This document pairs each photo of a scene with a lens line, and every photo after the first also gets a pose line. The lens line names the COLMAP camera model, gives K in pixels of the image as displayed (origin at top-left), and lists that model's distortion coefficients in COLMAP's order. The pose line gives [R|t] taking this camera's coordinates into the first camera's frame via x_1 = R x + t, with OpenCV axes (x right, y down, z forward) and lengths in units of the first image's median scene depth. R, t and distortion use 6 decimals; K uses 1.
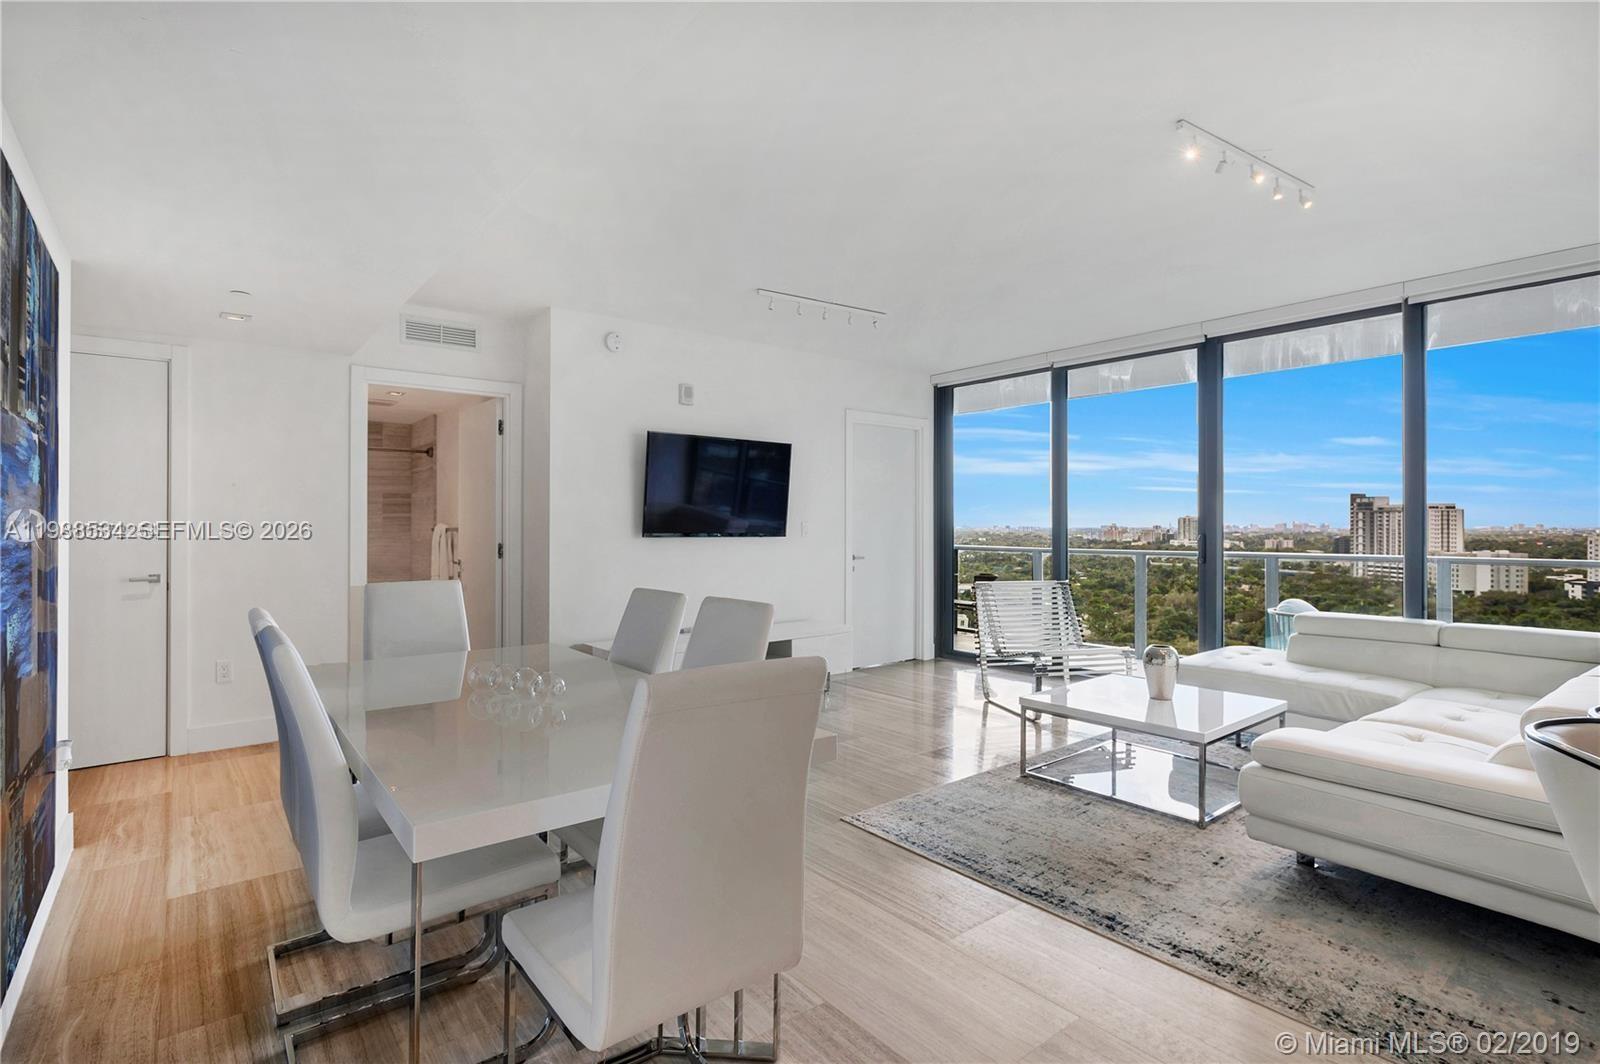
lens RADIAL K [[770.6, 0, 785.1], [0, 770.6, 523.4], [0, 0, 1]] dist [-0.035094, 0.000195]
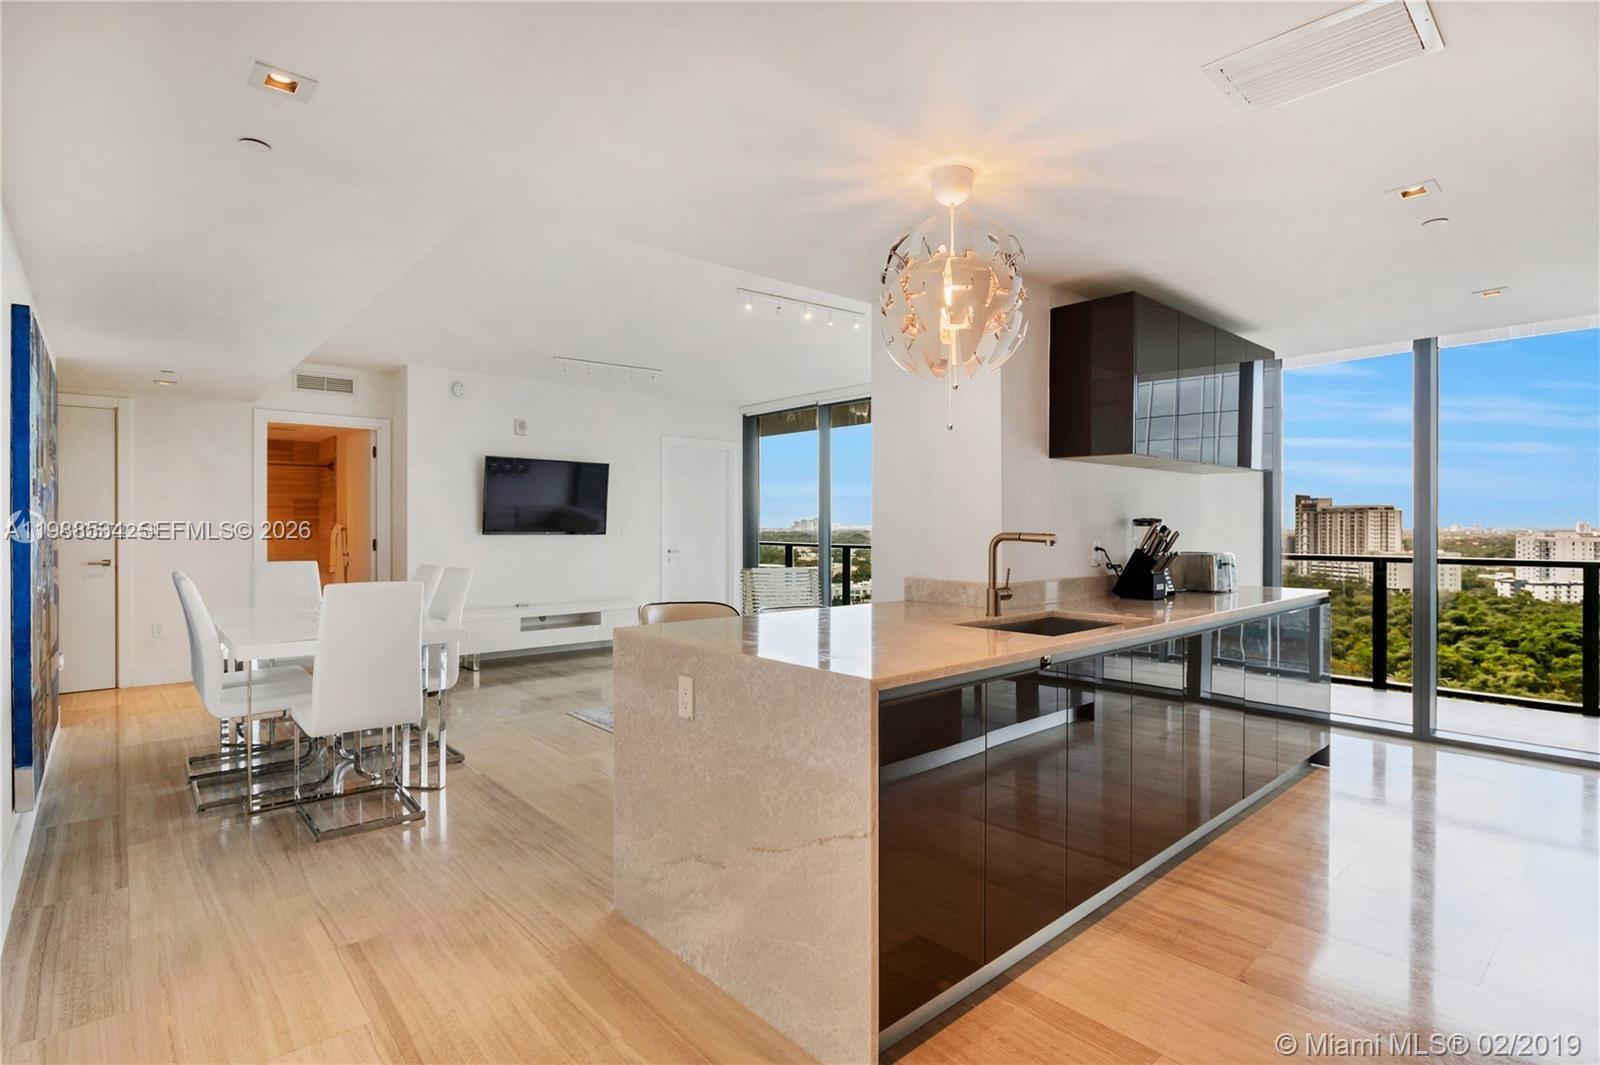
lens RADIAL K [[777.9, 0, 800.0], [0, 777.9, 532.5], [0, 0, 1]] dist [-0.029329, 0.000549]
pose [[0.997894, 0.000073, 0.064873, 0.223628], [-0.000824, 0.999933, 0.011557, -0.001423], [-0.064868, -0.011586, 0.997827, -0.307747]]
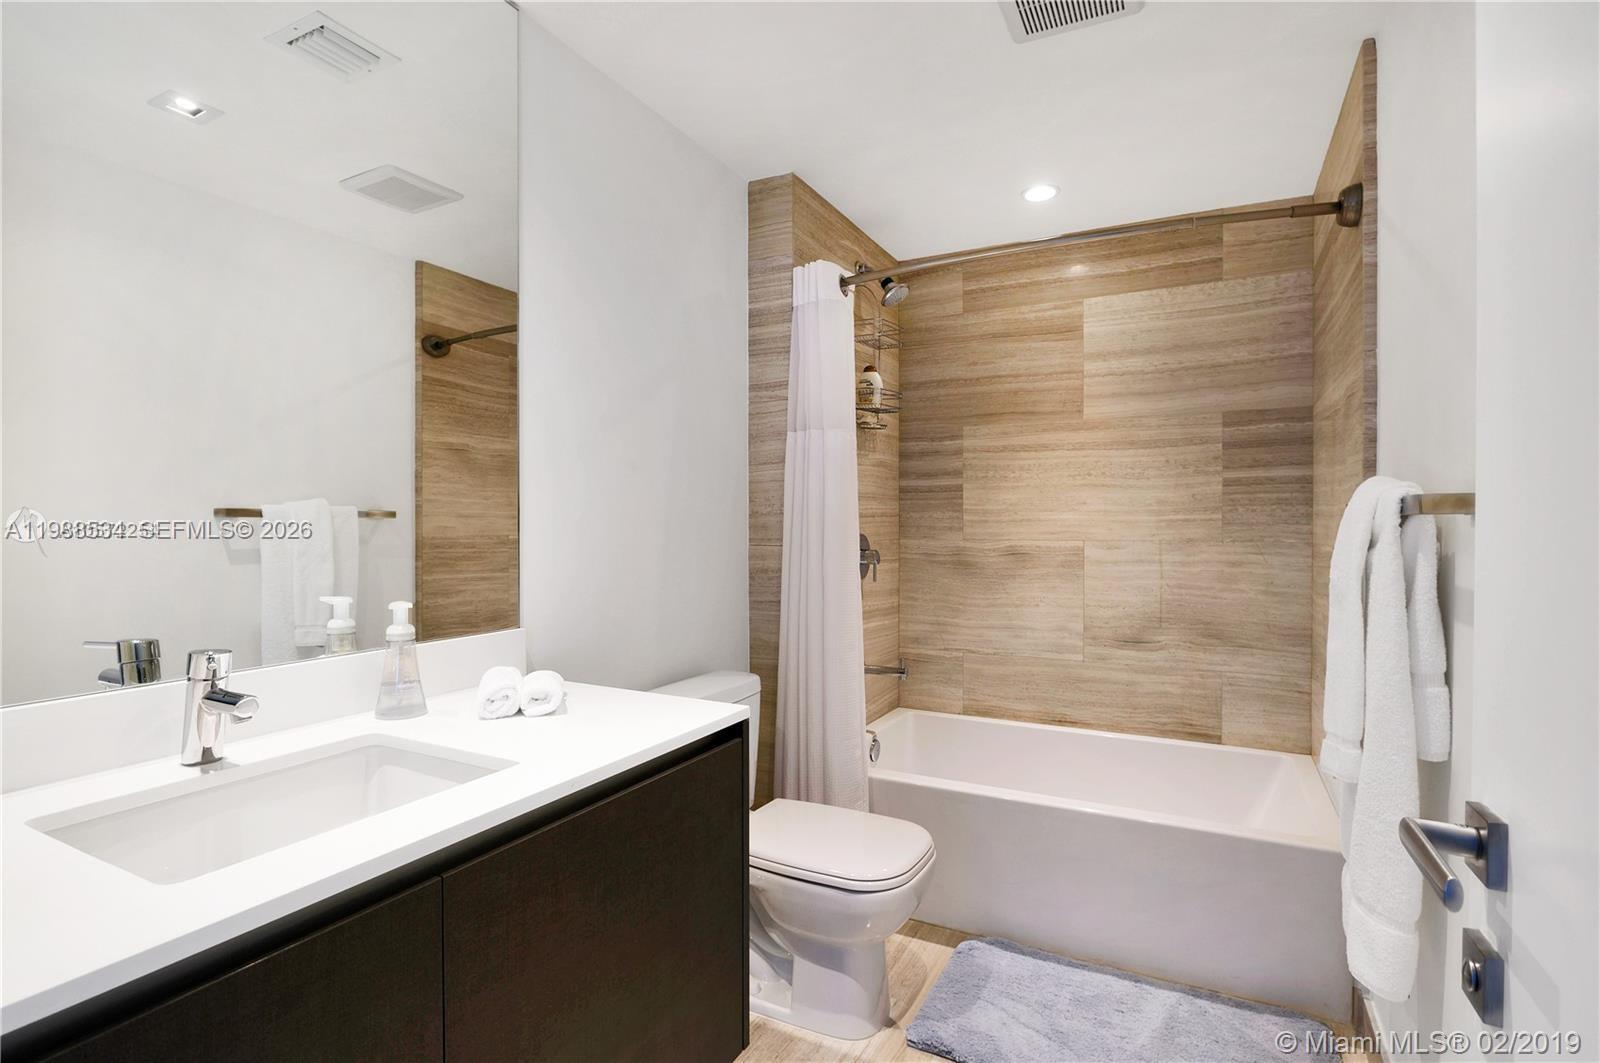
lens RADIAL K [[773.5, 0, 796.6], [0, 773.5, 522.2], [0, 0, 1]] dist [-0.016906, 0.000665]
pose [[0.411752, 0.000508, -0.911296, -0.322386], [0.004099, 0.999989, 0.002409, 0.010635], [0.911287, -0.004727, 0.411745, 0.762710]]
